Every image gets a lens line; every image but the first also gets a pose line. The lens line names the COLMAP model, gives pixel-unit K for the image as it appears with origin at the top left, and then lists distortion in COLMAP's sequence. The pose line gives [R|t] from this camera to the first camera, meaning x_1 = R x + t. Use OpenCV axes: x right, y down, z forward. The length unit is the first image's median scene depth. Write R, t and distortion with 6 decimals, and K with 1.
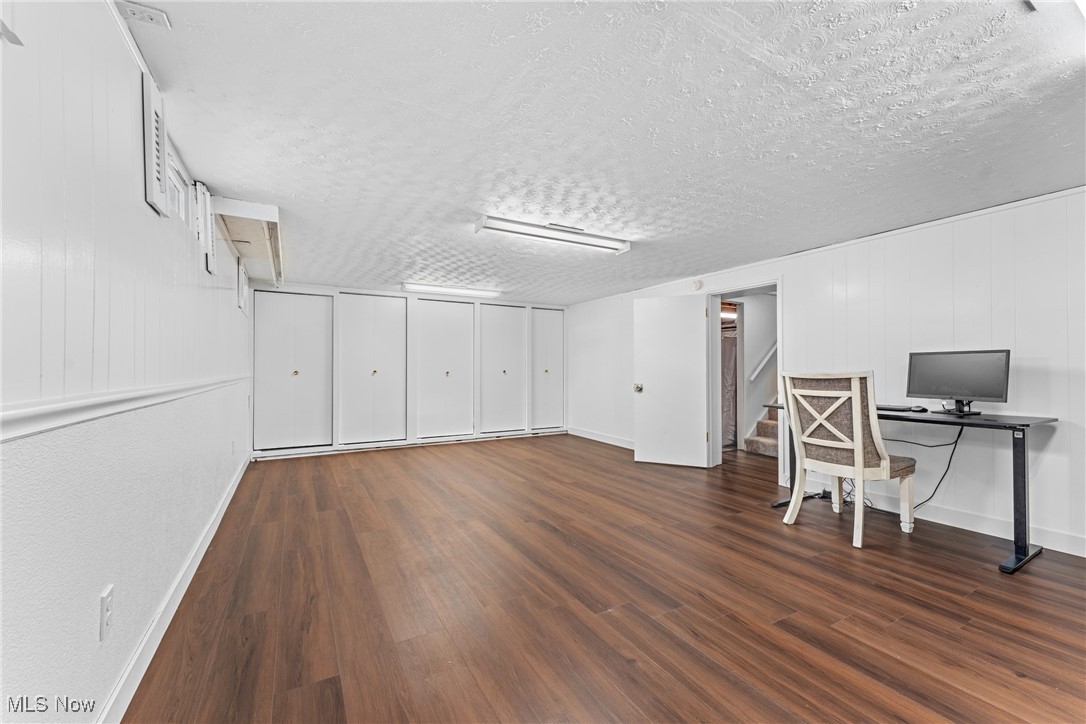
lens RADIAL K [[433.2, 0, 539.0], [0, 433.2, 369.2], [0, 0, 1]] dist [0.002519, 0.000089]
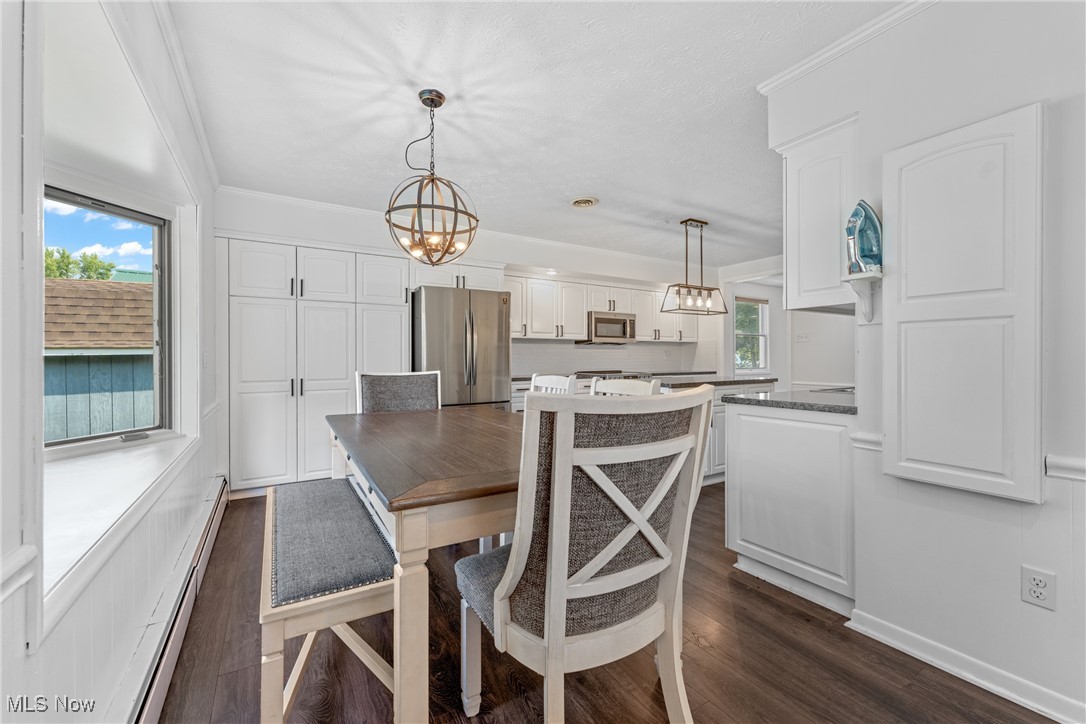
lens RADIAL K [[433.2, 0, 539.5], [0, 433.2, 359.9], [0, 0, 1]] dist [0.002519, 0.000089]
pose [[-0.056395, 0.007670, 0.998379, 0.278386], [-0.004236, 0.999960, -0.007922, -0.021967], [-0.998400, -0.004676, -0.056360, 1.107294]]
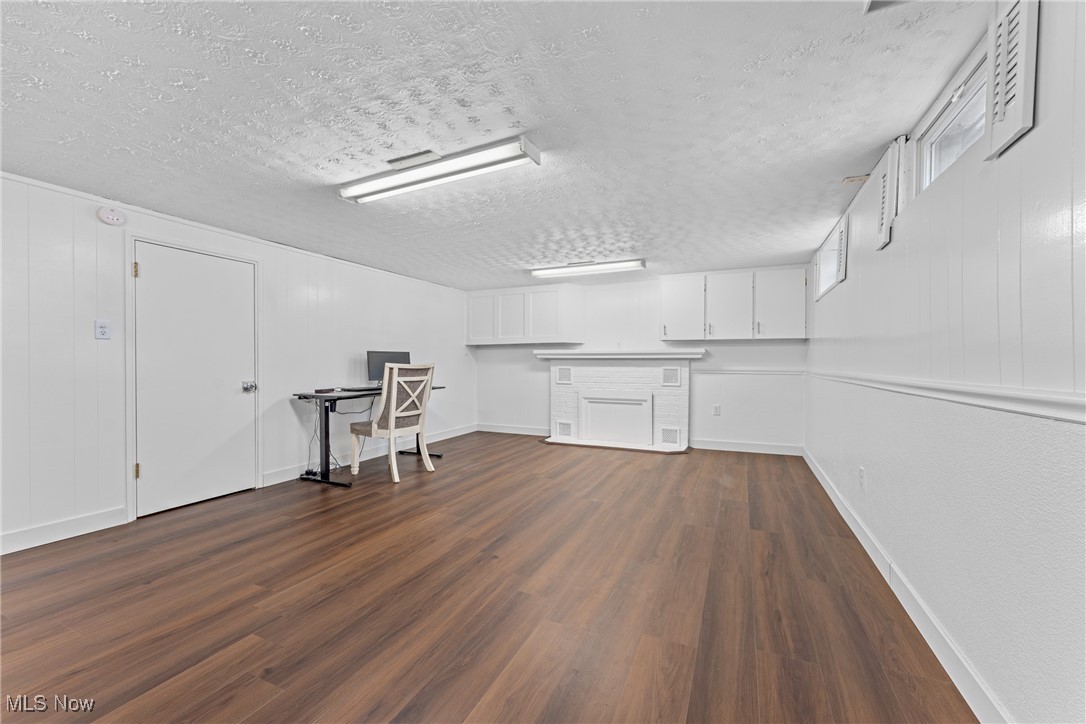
lens RADIAL K [[433.2, 0, 544.2], [0, 433.2, 362.9], [0, 0, 1]] dist [0.002519, 0.000089]
pose [[-0.592140, -0.002177, 0.805833, -0.764786], [-0.003403, 0.999994, 0.000201, 0.001214], [-0.805828, -0.002623, -0.592143, 1.501855]]
